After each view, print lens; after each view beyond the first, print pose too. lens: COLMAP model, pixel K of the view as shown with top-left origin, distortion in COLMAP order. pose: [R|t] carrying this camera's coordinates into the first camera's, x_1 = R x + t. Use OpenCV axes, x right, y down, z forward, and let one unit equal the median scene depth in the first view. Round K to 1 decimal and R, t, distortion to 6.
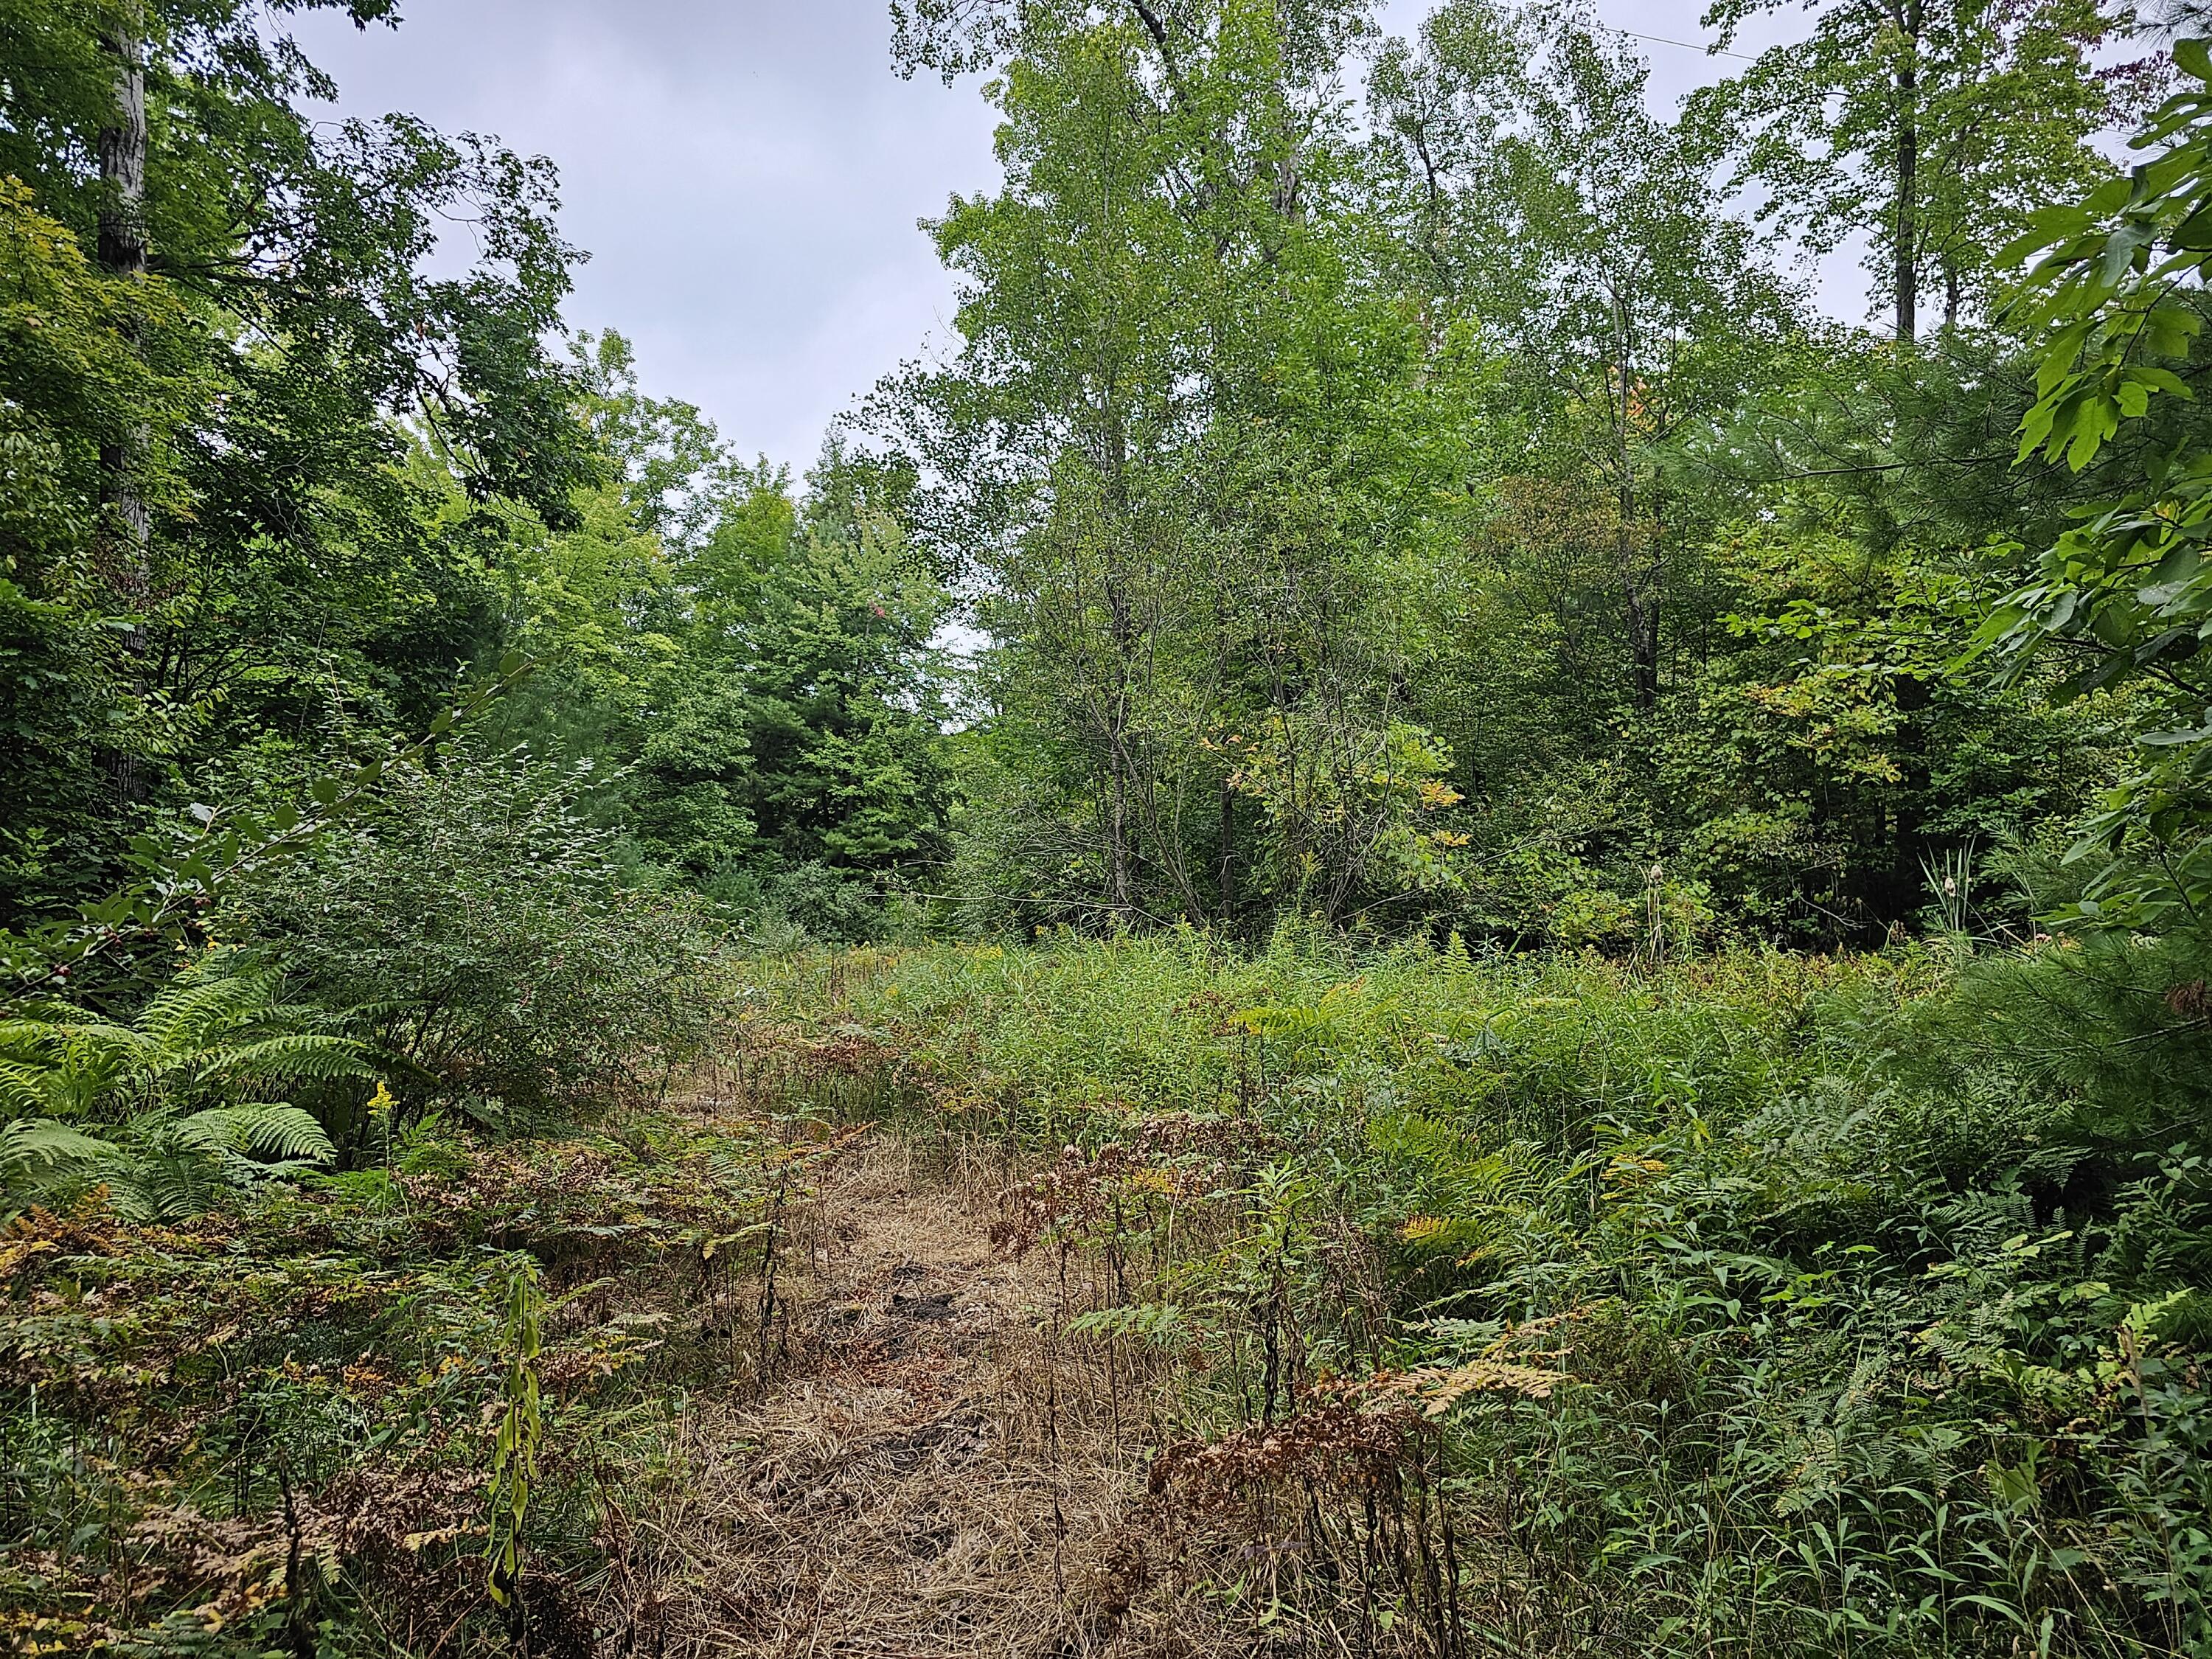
lens RADIAL K [[1472.7, 0, 1102.7], [0, 1472.7, 842.1], [0, 0, 1]] dist [0.047553, -0.028300]
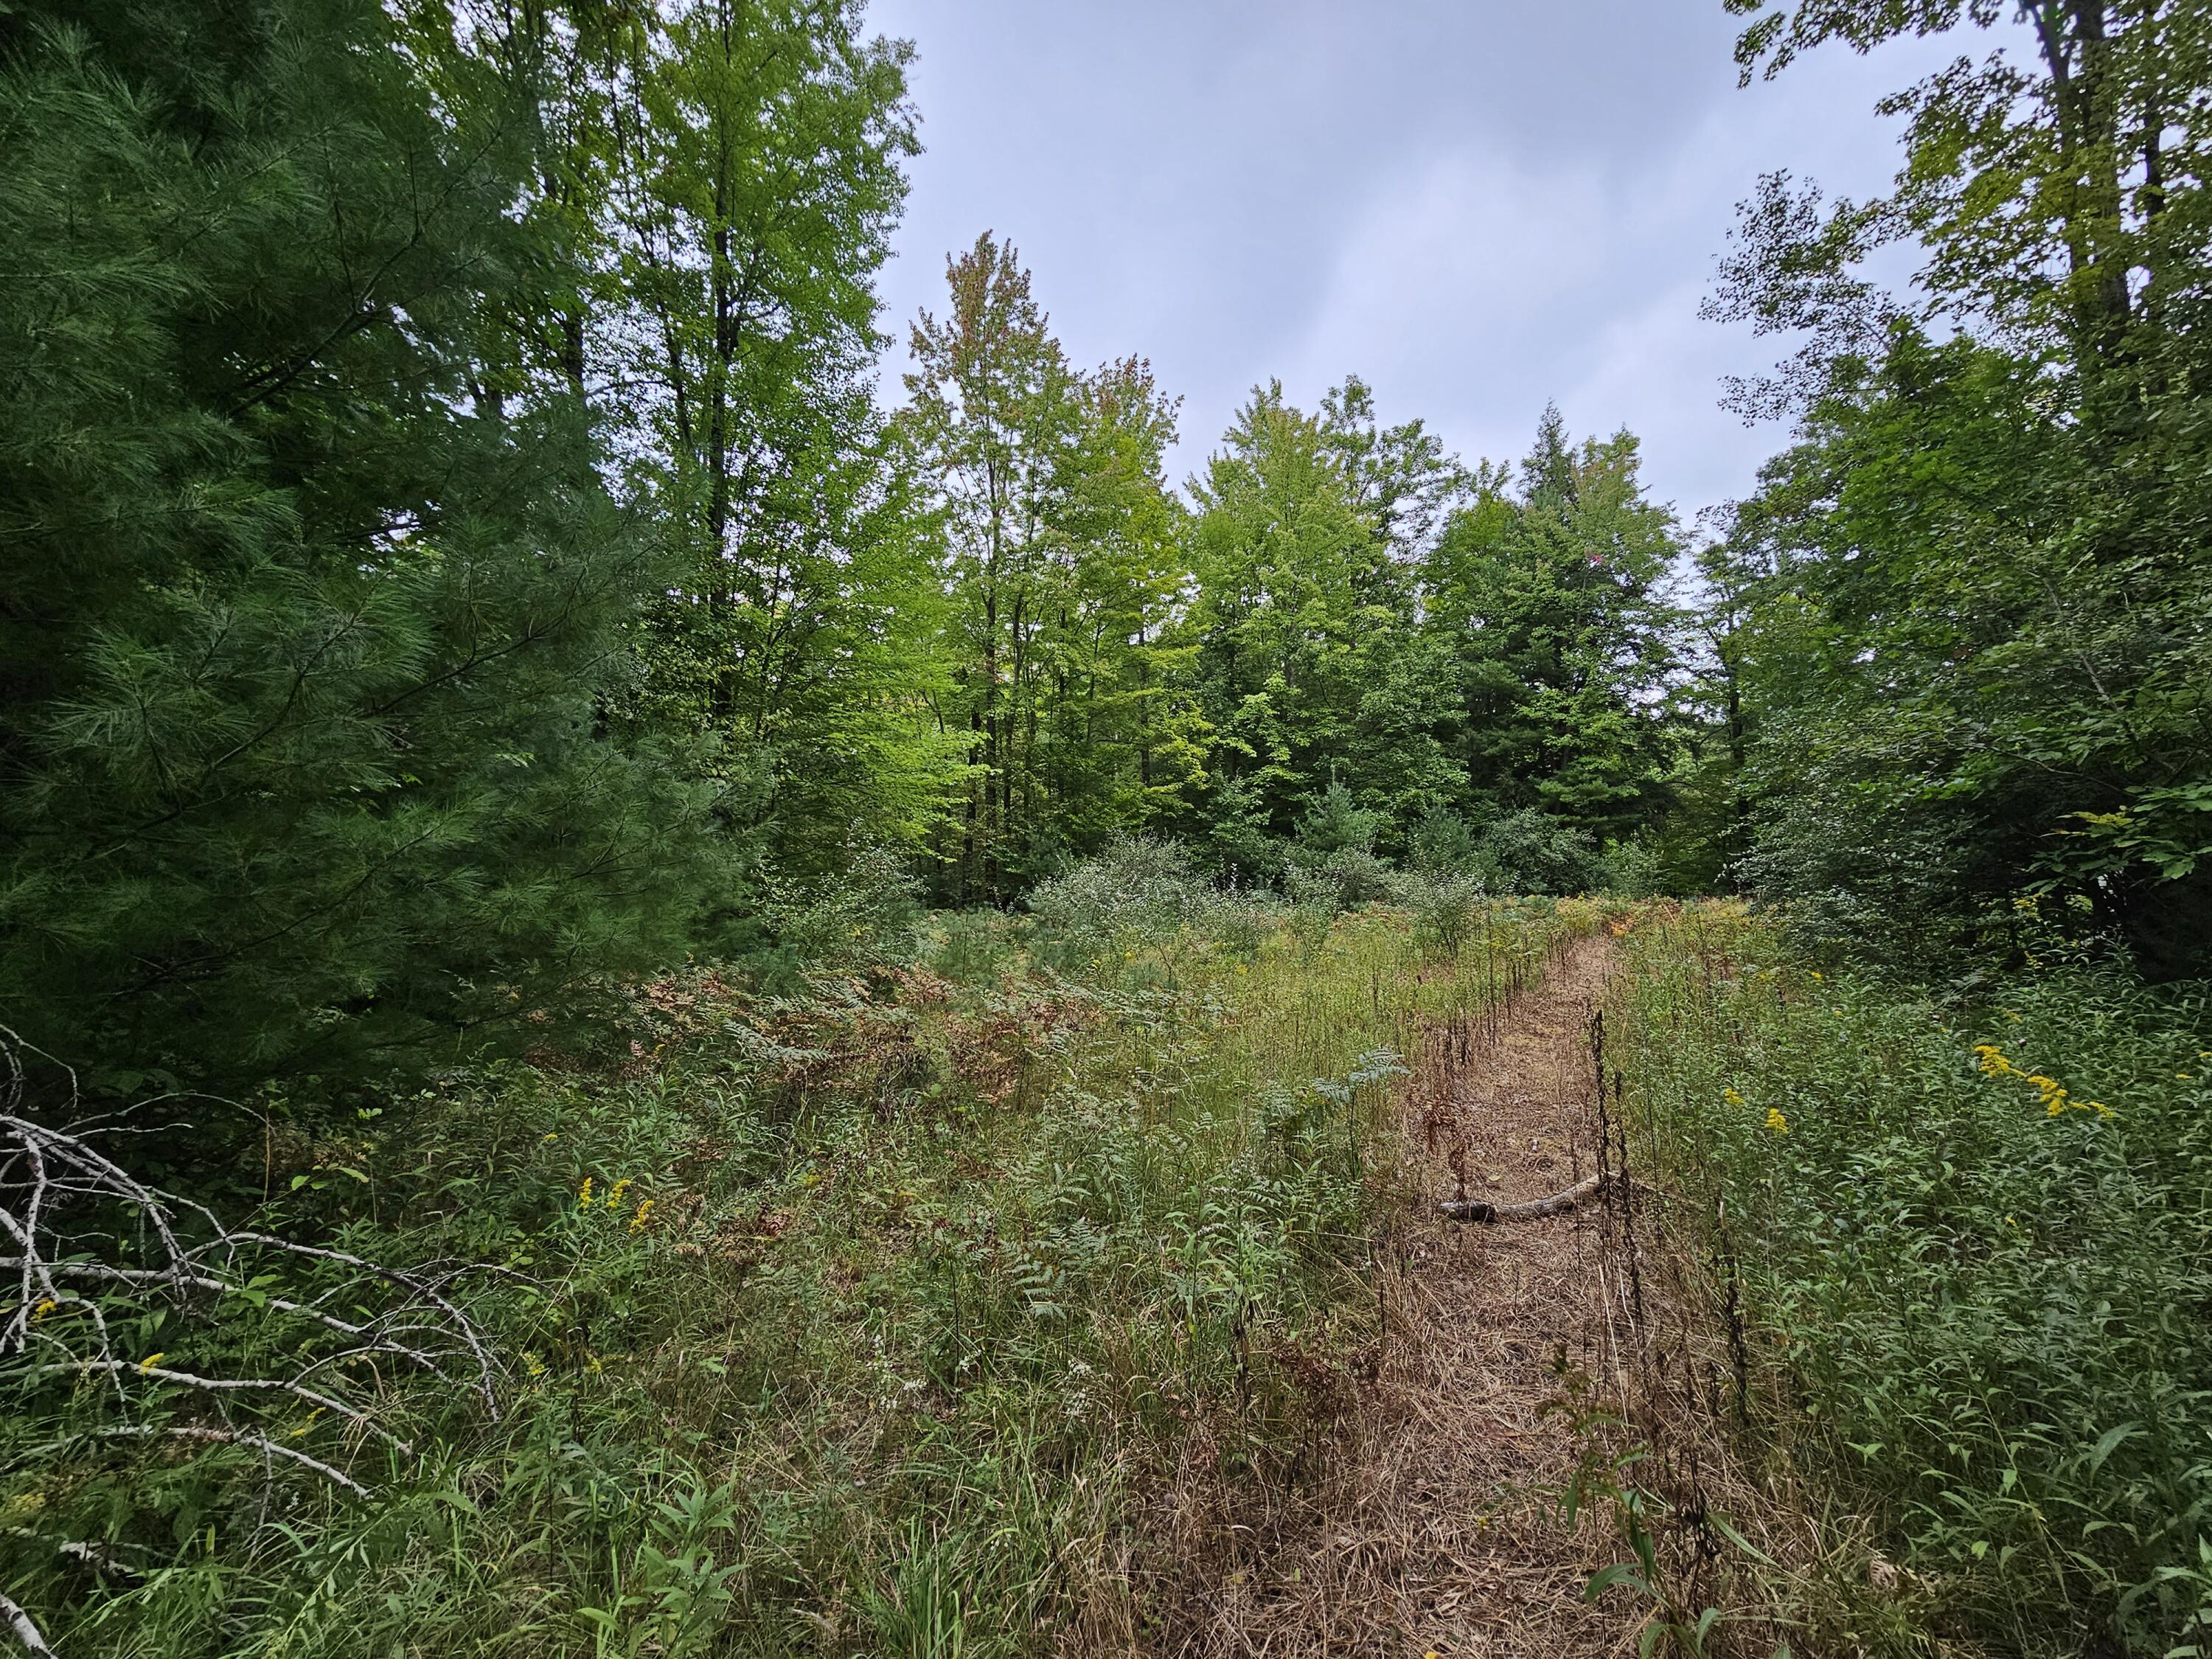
lens RADIAL K [[904.4, 0, 1122.5], [0, 904.4, 833.6], [0, 0, 1]] dist [0.001706, 0.000904]
pose [[0.807085, 0.000410, -0.590435, -0.351943], [0.014485, 0.999685, 0.020495, 0.096789], [0.590258, -0.025093, 0.806825, 2.240618]]
